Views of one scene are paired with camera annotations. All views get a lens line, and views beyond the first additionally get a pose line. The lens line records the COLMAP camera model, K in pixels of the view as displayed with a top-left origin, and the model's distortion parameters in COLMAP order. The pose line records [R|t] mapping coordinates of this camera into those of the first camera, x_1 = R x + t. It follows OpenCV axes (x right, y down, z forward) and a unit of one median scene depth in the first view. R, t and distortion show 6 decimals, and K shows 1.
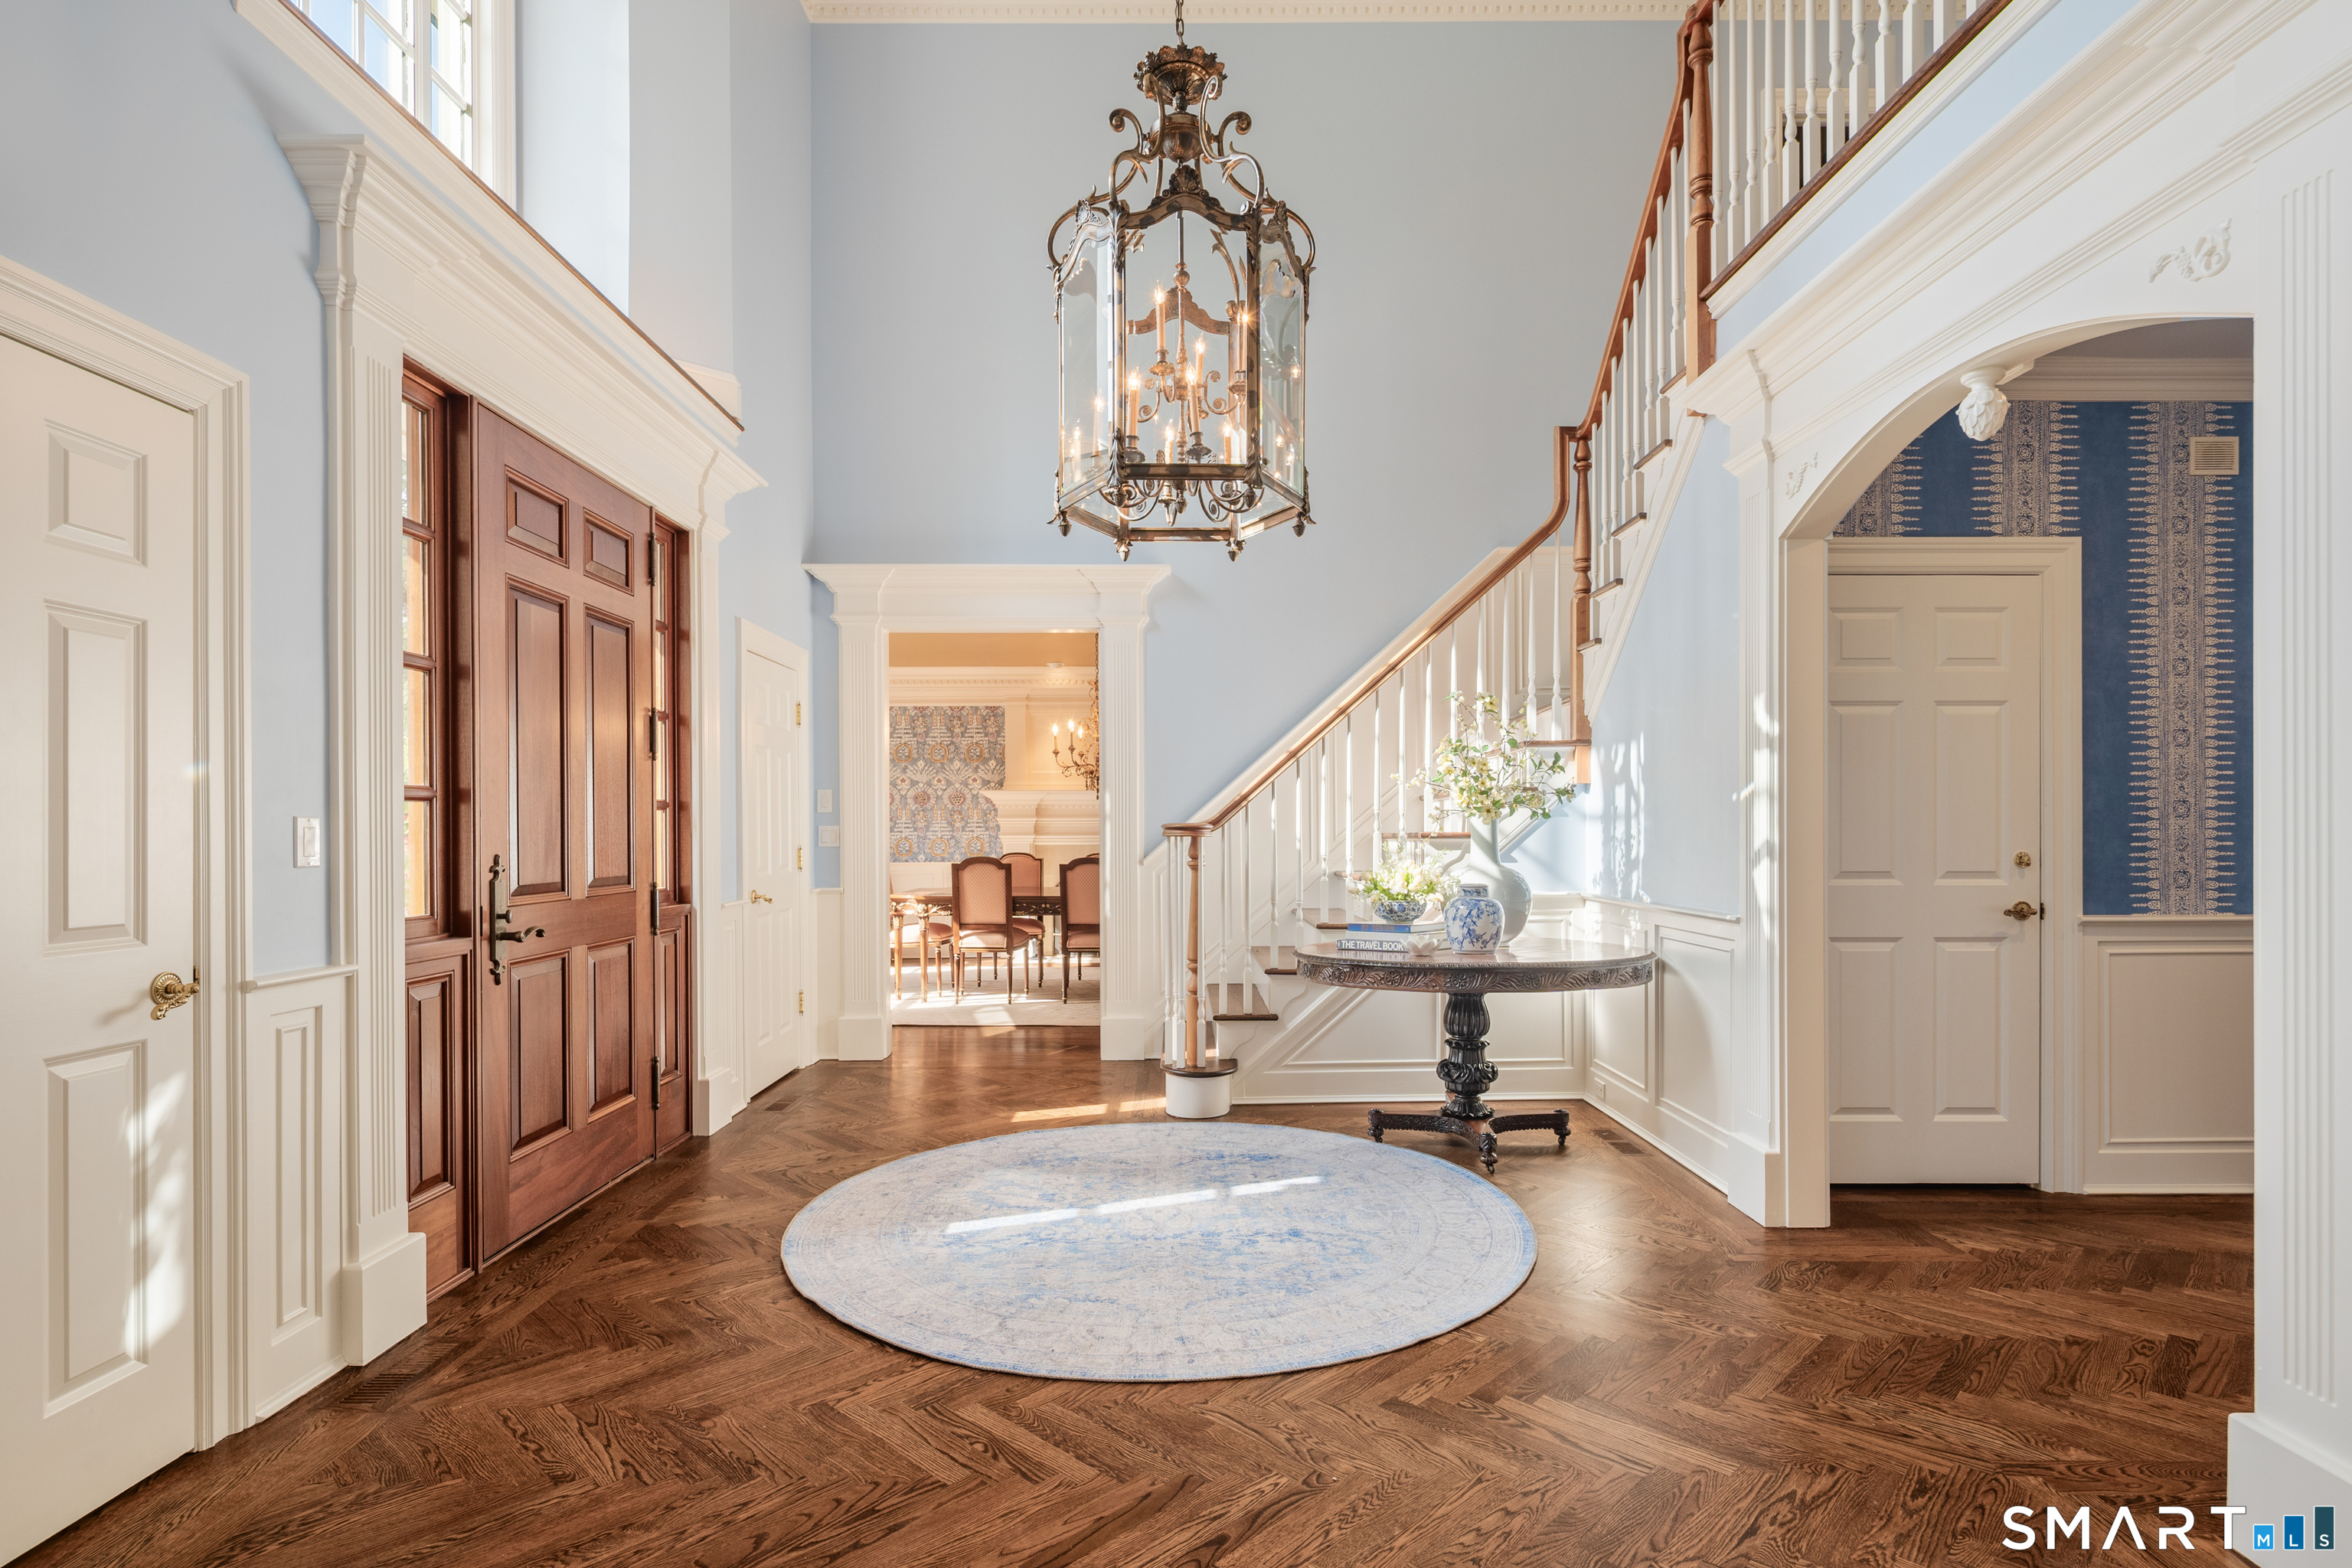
lens RADIAL K [[1169.5, 0, 1172.4], [0, 1169.5, 769.1], [0, 0, 1]] dist [-0.000882, 0.000029]
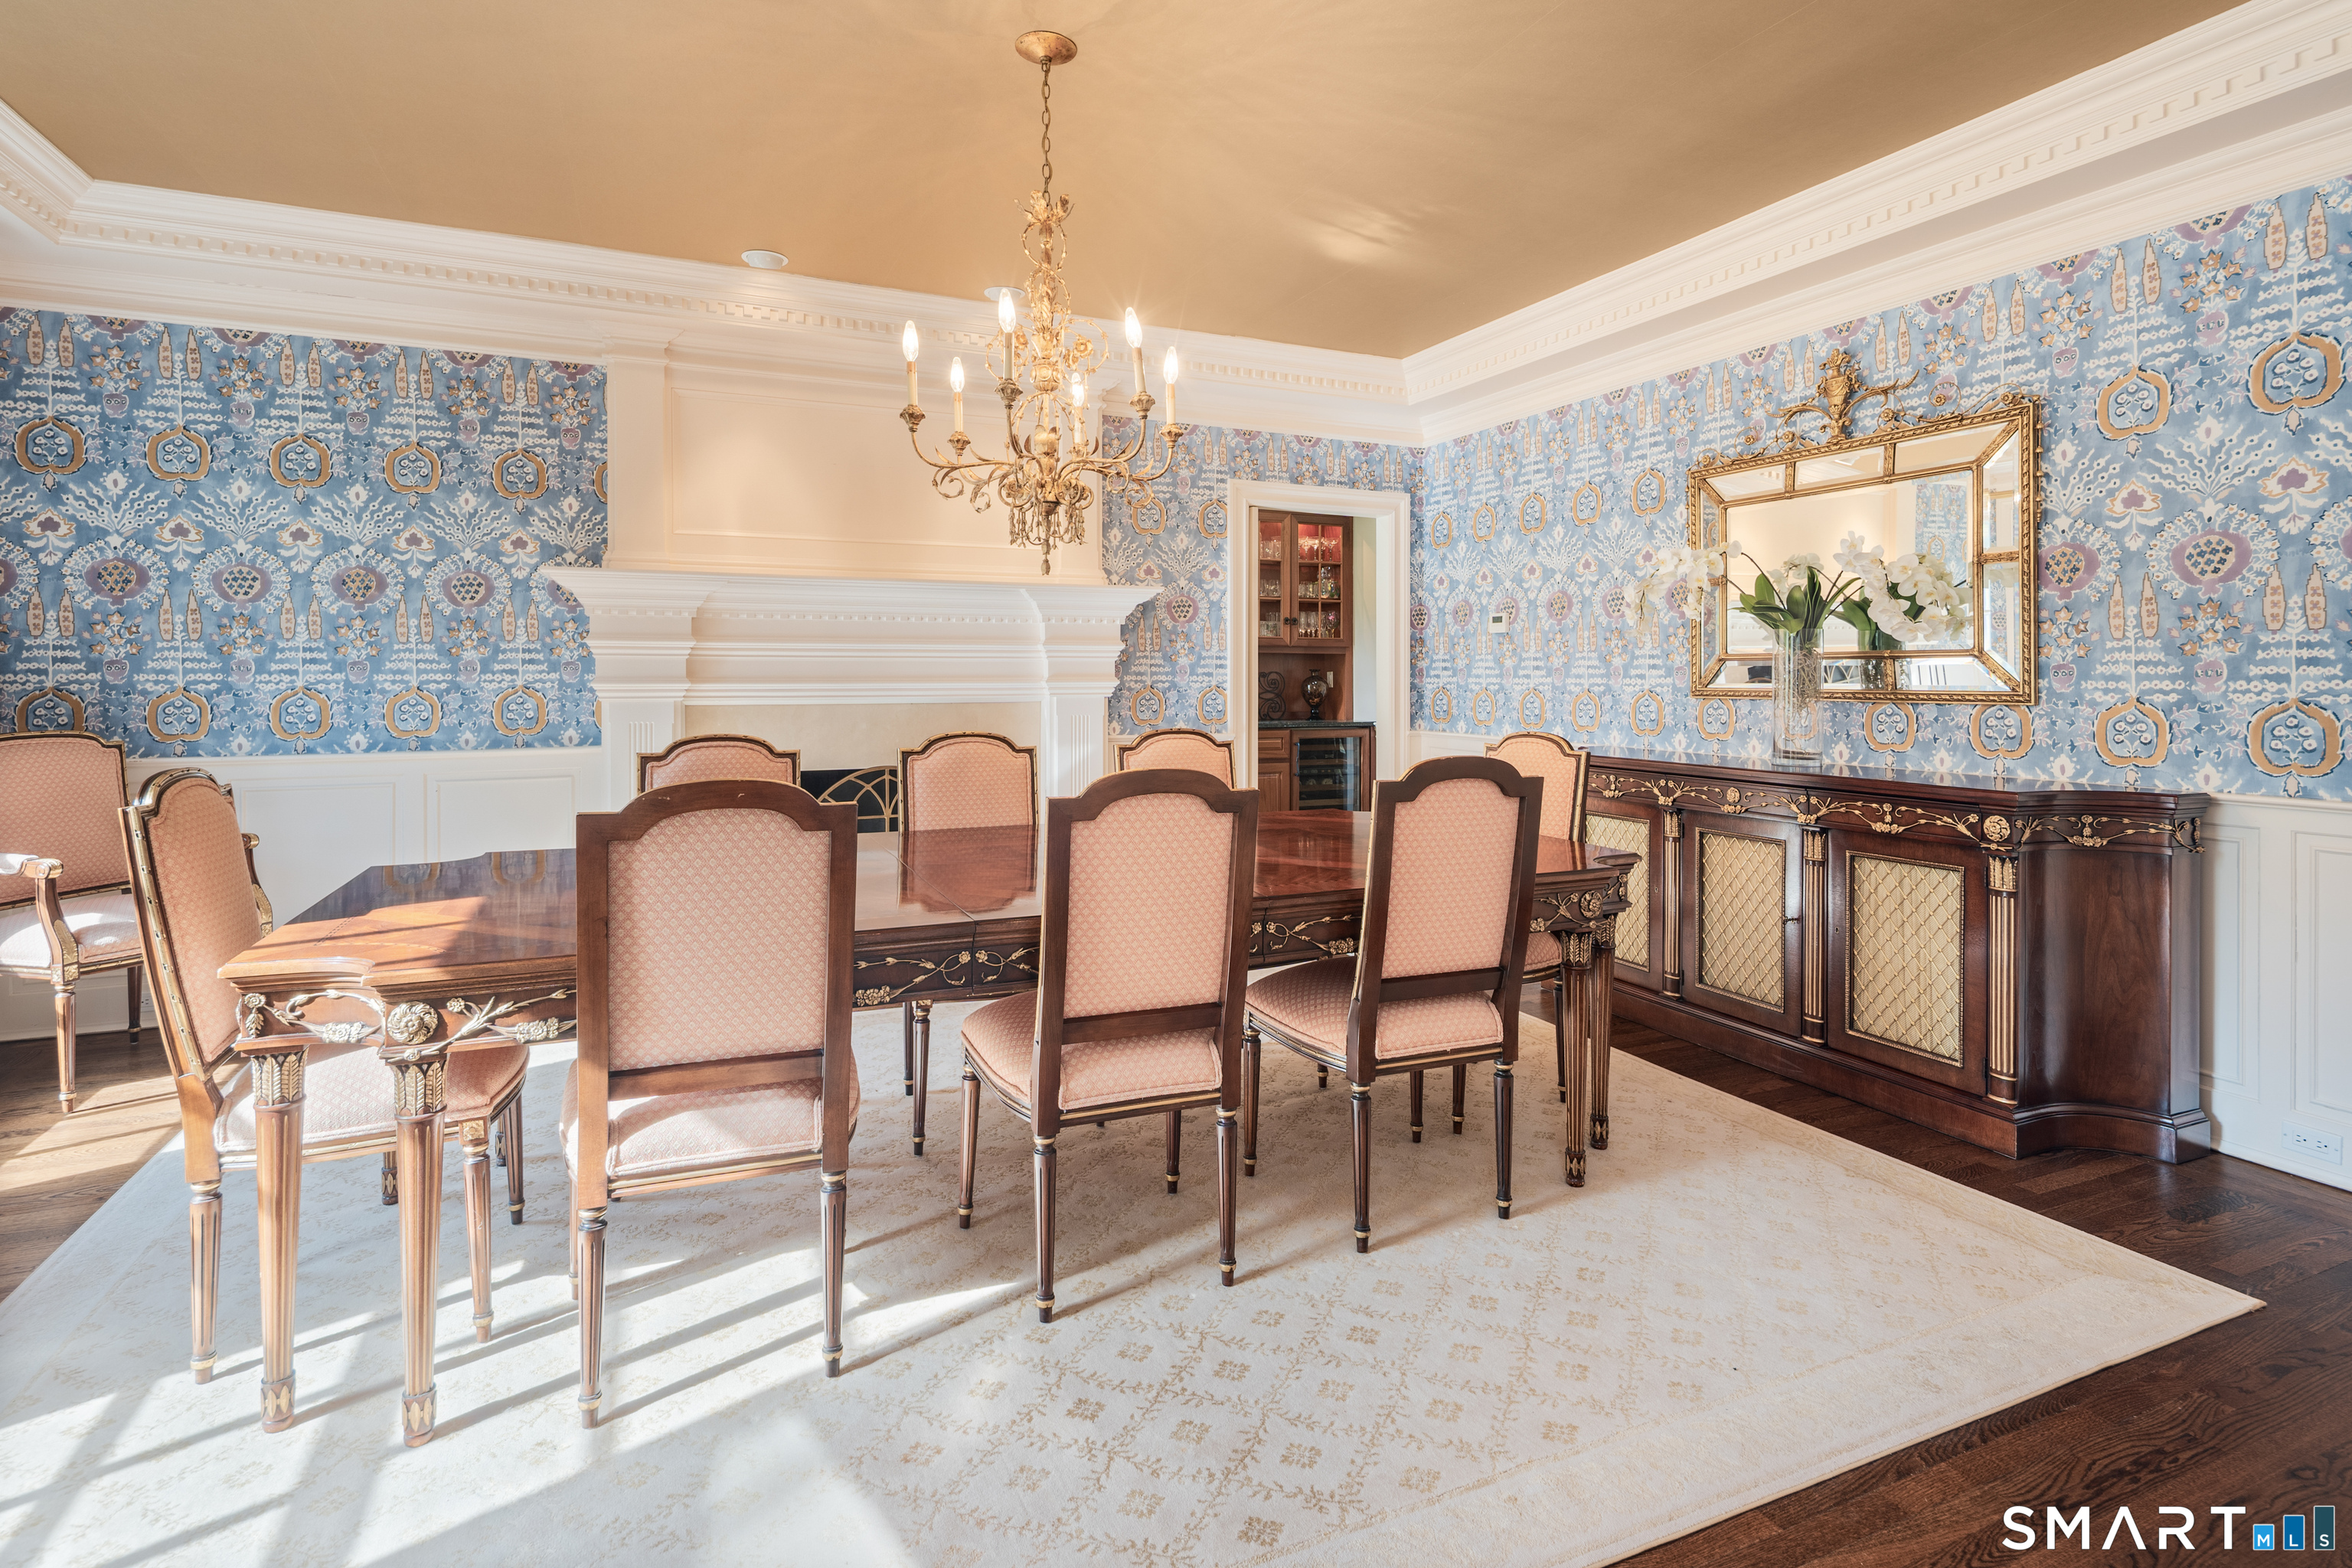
lens RADIAL K [[1168.3, 0, 1182.0], [0, 1168.3, 659.2], [0, 0, 1]] dist [0.000637, 0.000109]
pose [[0.911407, 0.012321, 0.411322, -0.126883], [-0.027892, 0.999103, 0.031874, 0.029738], [-0.410561, -0.040523, 0.910932, 0.544423]]
